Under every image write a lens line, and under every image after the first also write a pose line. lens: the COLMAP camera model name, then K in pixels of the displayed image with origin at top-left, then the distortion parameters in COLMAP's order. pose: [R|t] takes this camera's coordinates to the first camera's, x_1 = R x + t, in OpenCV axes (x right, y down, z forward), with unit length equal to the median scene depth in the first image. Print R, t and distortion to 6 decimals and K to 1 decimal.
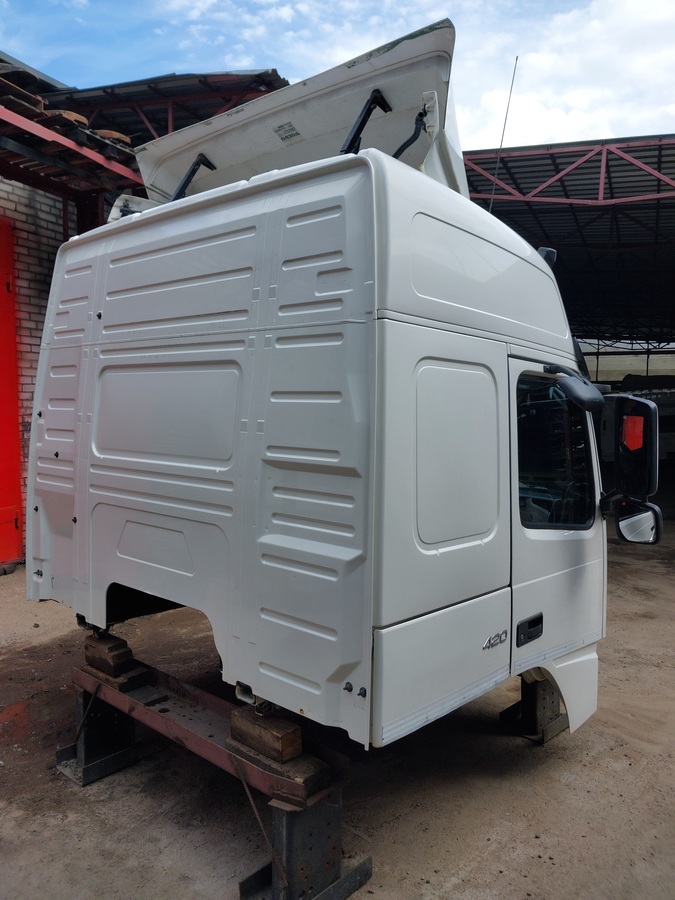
lens RADIAL K [[703.9, 0, 337.6], [0, 703.9, 449.4], [0, 0, 1]] dist [0.028443, -0.023823]
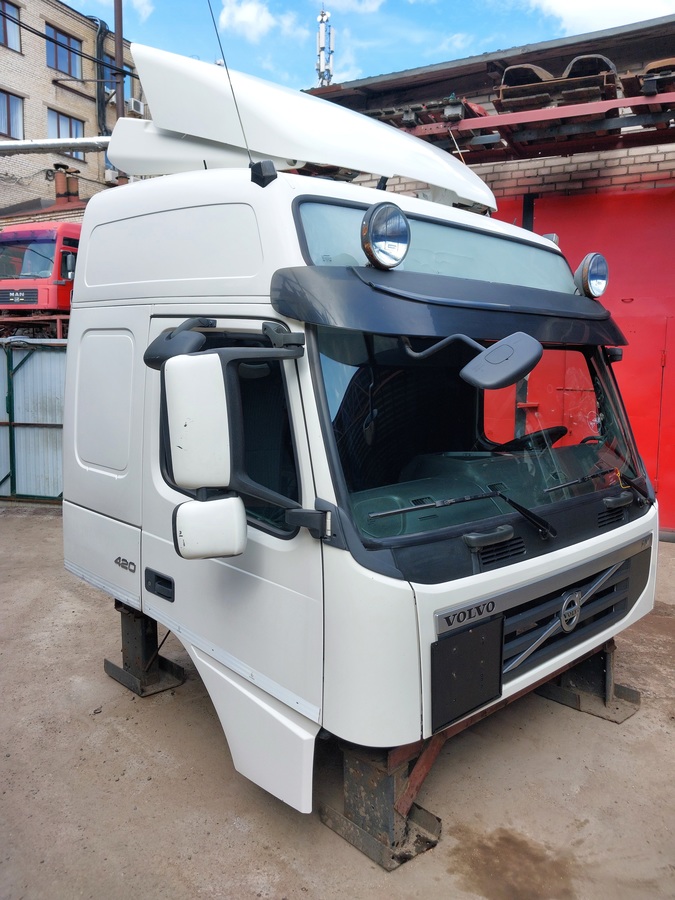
lens RADIAL K [[703.9, 0, 344.7], [0, 703.9, 451.2], [0, 0, 1]] dist [0.028443, -0.023823]
pose [[-0.071198, 0.110171, -0.991359, 1.242201], [-0.068615, 0.990986, 0.115057, -0.071143], [0.995099, 0.076214, -0.062997, 1.314925]]
